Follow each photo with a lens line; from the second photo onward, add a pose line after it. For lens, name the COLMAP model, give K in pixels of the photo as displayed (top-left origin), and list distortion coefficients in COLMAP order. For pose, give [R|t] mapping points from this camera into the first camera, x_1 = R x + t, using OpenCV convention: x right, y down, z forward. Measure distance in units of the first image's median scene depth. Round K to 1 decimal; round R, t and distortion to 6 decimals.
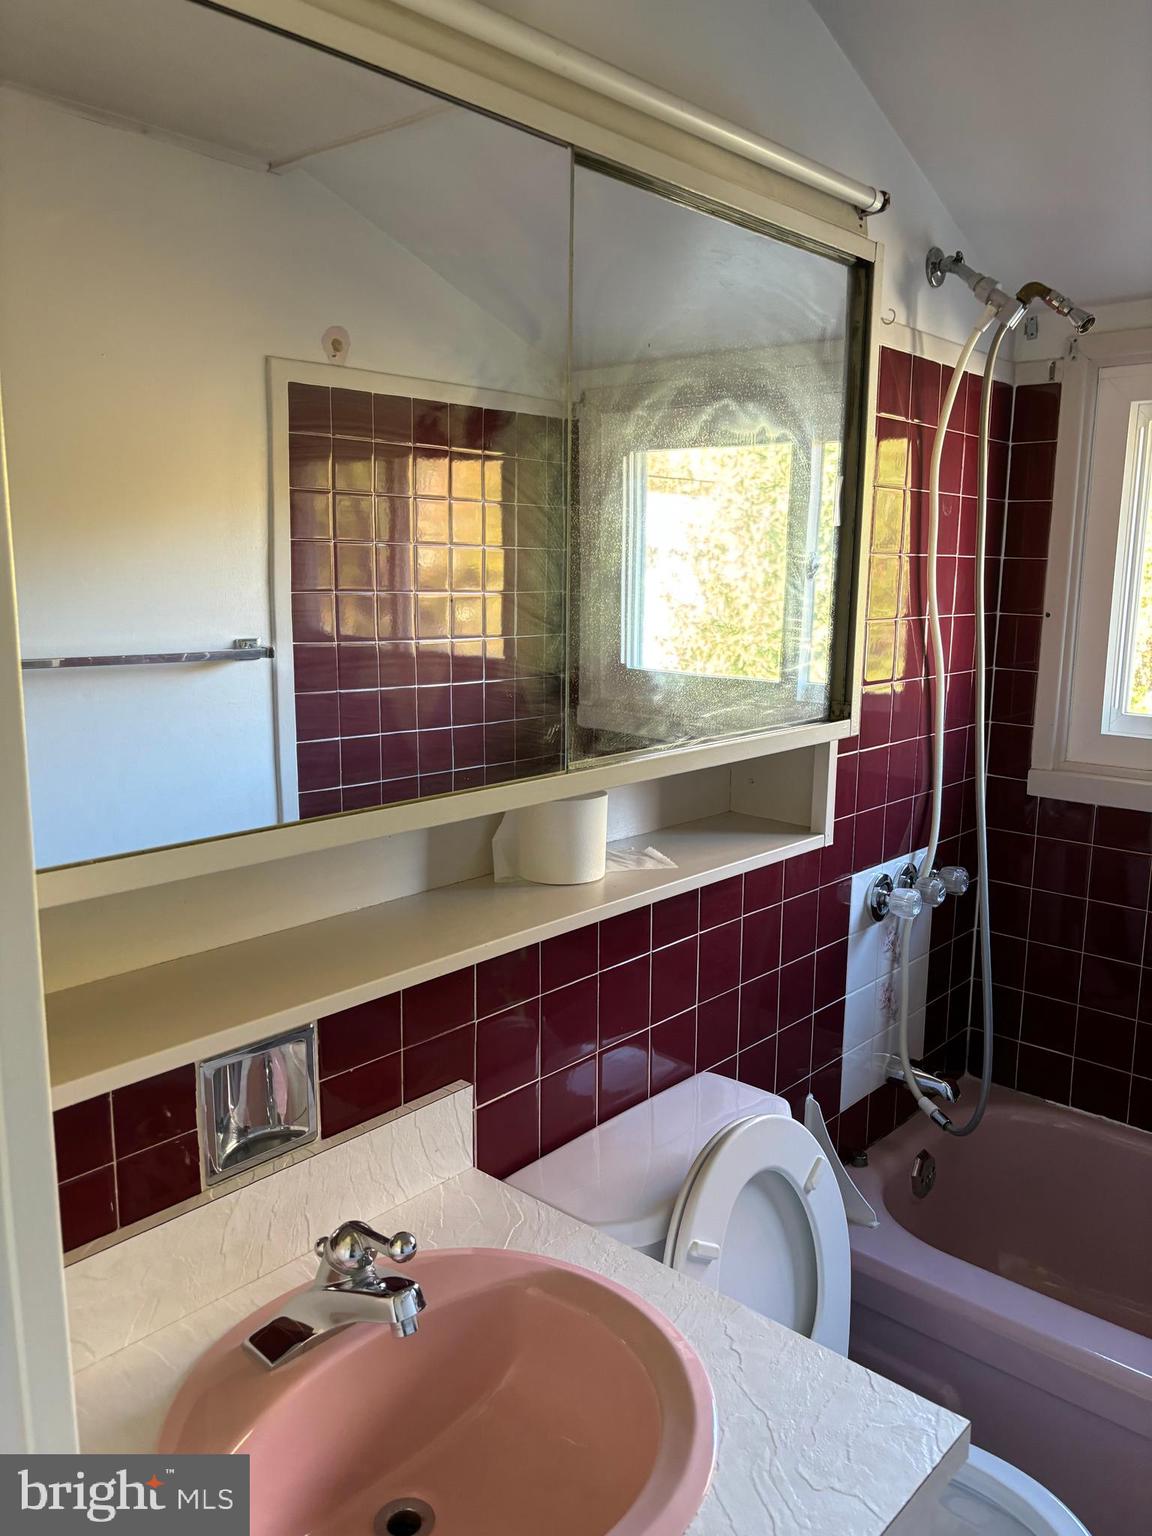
lens RADIAL K [[1152.3, 0, 601.8], [0, 1152.3, 768.6], [0, 0, 1]] dist [-0.002765, 0.000774]
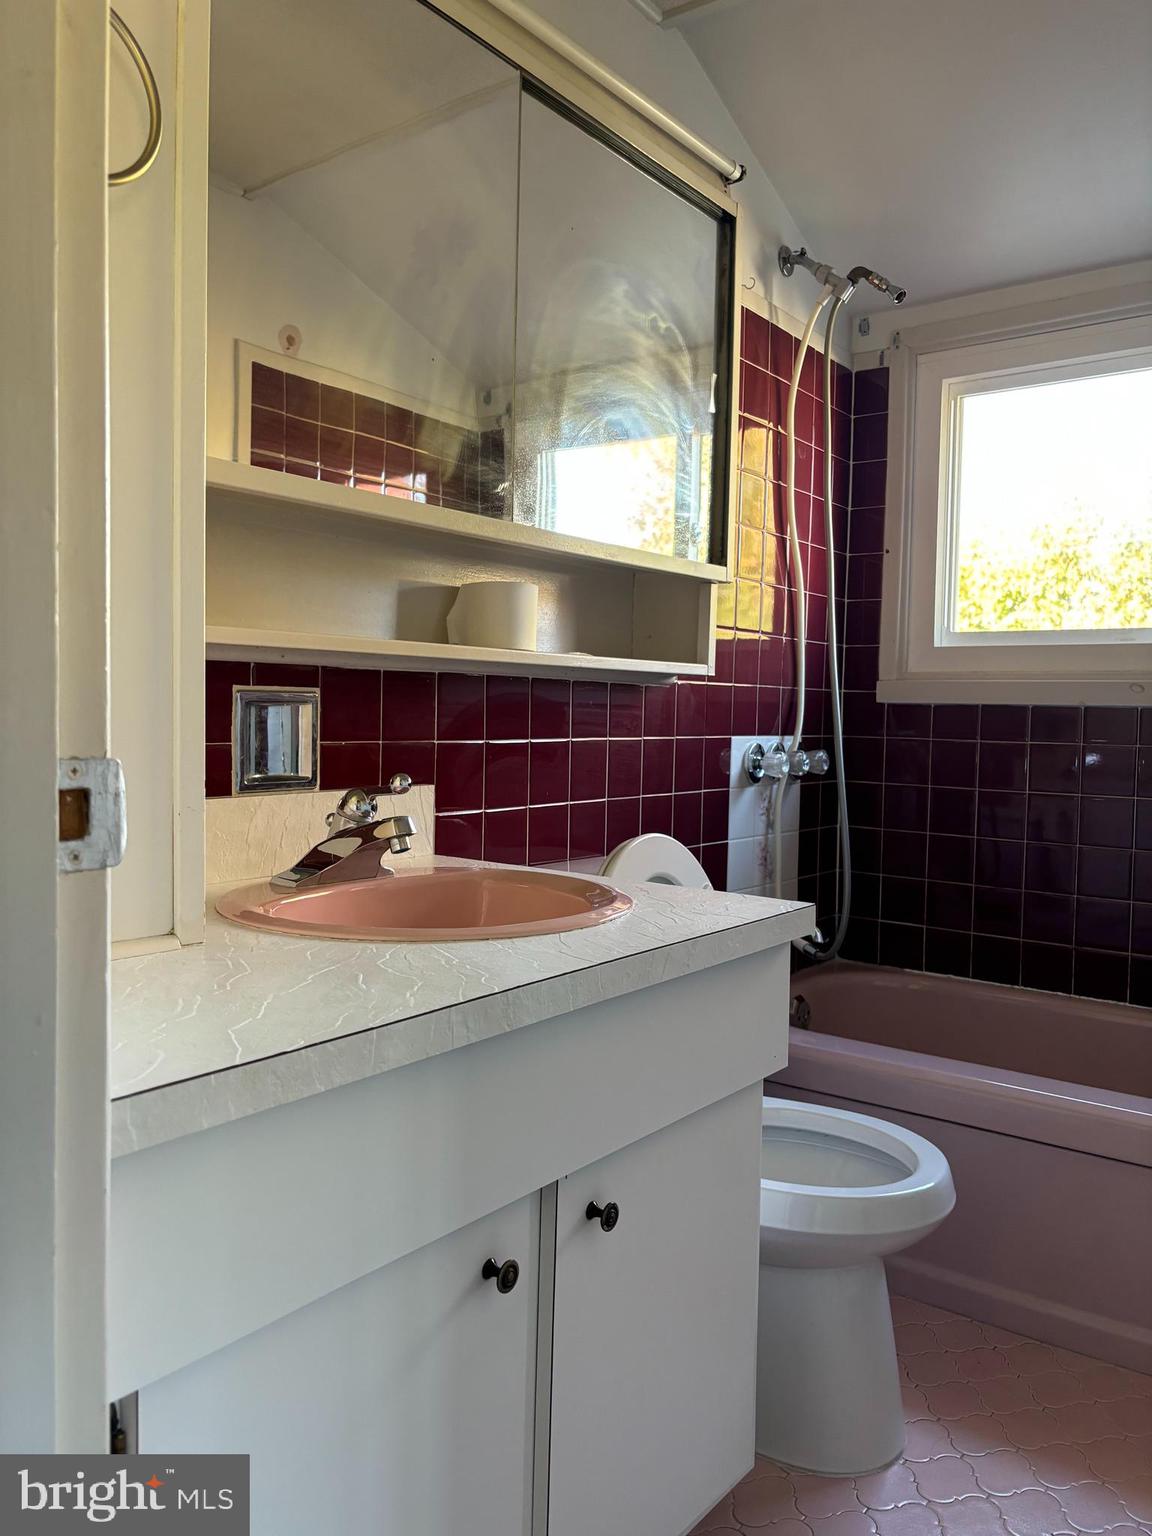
lens RADIAL K [[1165.8, 0, 576.0], [0, 1165.8, 768.0], [0, 0, 1]] dist [0.000957, -0.119420]
pose [[0.997006, 0.007240, 0.076990, -0.035037], [0.002597, 0.991912, -0.126899, 0.270269], [-0.077286, 0.126719, 0.988923, -0.172428]]
